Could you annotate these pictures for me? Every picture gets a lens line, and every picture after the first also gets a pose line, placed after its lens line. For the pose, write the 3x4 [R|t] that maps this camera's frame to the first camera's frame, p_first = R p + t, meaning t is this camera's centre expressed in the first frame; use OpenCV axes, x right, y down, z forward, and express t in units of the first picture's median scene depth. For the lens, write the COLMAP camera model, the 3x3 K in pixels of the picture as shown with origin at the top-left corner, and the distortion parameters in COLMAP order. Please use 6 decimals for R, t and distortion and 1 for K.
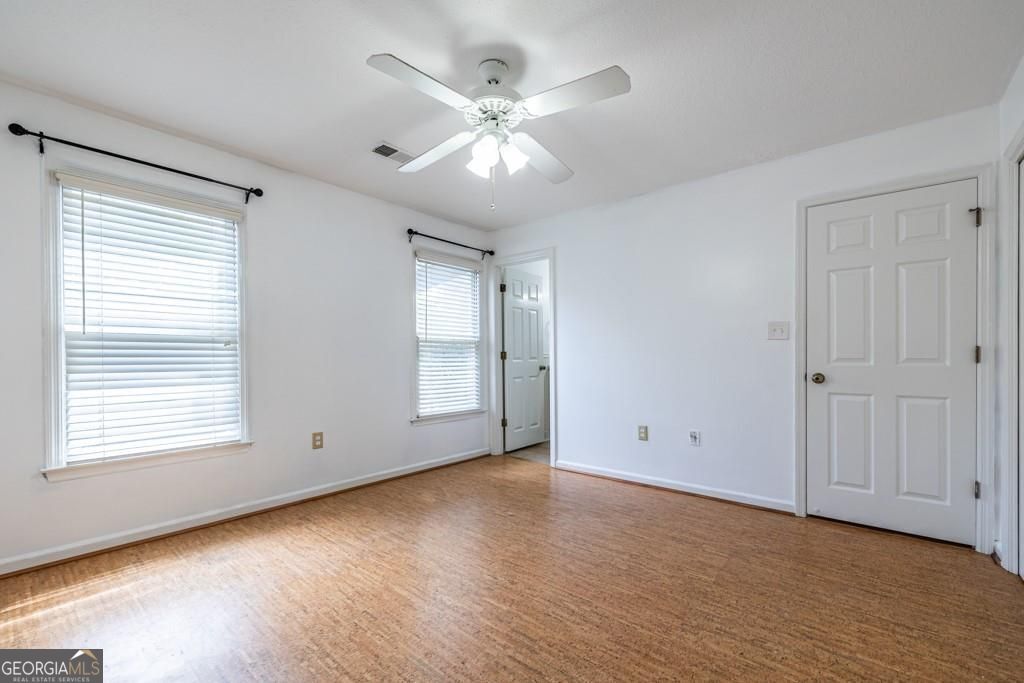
lens RADIAL K [[432.3, 0, 499.7], [0, 432.3, 358.3], [0, 0, 1]] dist [0.000910, 0.001119]
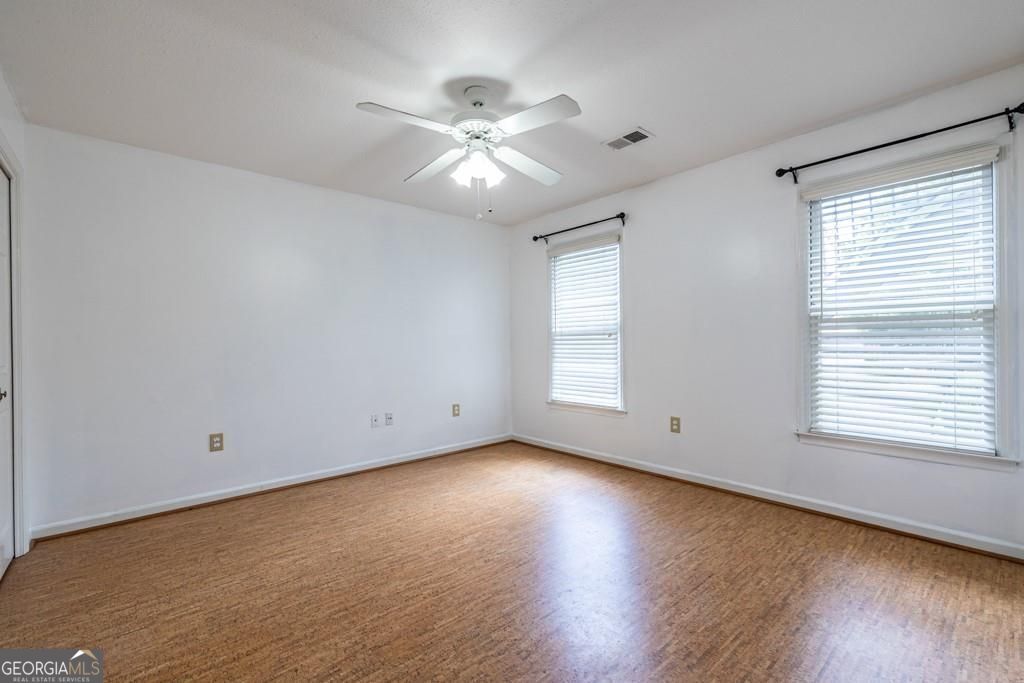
lens RADIAL K [[432.3, 0, 510.5], [0, 432.3, 345.1], [0, 0, 1]] dist [0.000910, 0.001119]
pose [[-0.113048, 0.004170, -0.993581, 0.763305], [0.005475, 0.999979, 0.003574, -0.009420], [0.993574, -0.005036, -0.113068, 0.837024]]
